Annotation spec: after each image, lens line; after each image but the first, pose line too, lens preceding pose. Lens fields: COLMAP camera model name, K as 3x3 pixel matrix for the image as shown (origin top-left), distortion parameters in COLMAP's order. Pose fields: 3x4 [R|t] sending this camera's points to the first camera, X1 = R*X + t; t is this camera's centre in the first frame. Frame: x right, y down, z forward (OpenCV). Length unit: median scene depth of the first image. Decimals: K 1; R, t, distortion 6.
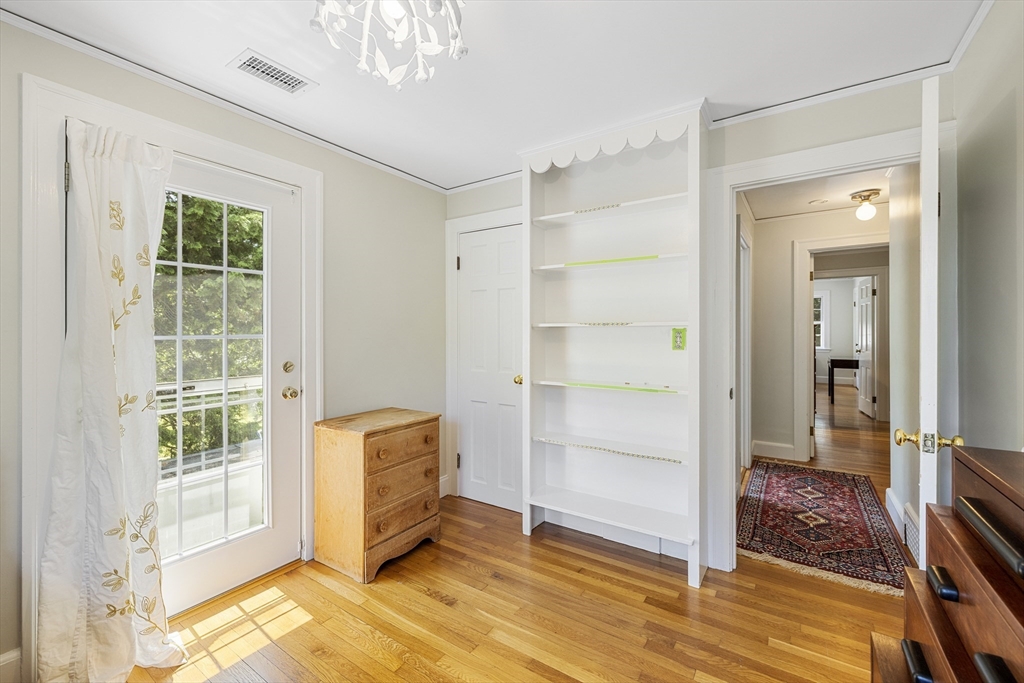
lens RADIAL K [[434.1, 0, 509.3], [0, 434.1, 333.6], [0, 0, 1]] dist [0.000148, -0.000057]
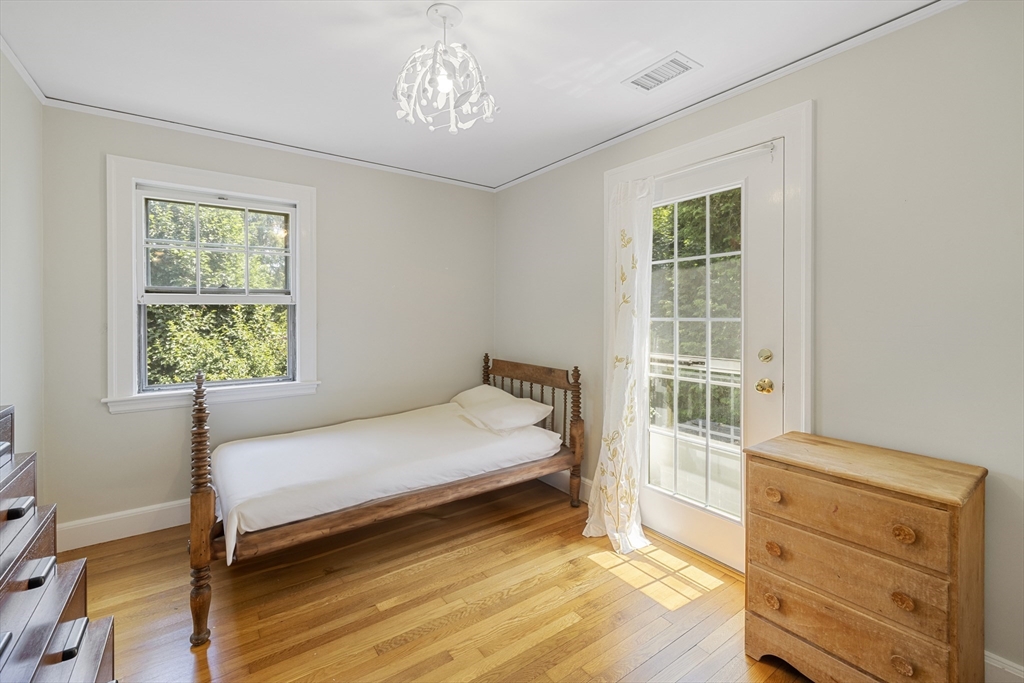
lens RADIAL K [[434.1, 0, 504.4], [0, 434.1, 321.0], [0, 0, 1]] dist [0.000148, -0.000057]
pose [[-0.373430, 0.009629, -0.927608, 0.533955], [-0.005741, 0.999903, 0.012690, 0.000772], [0.927641, 0.010064, -0.373338, 0.934766]]
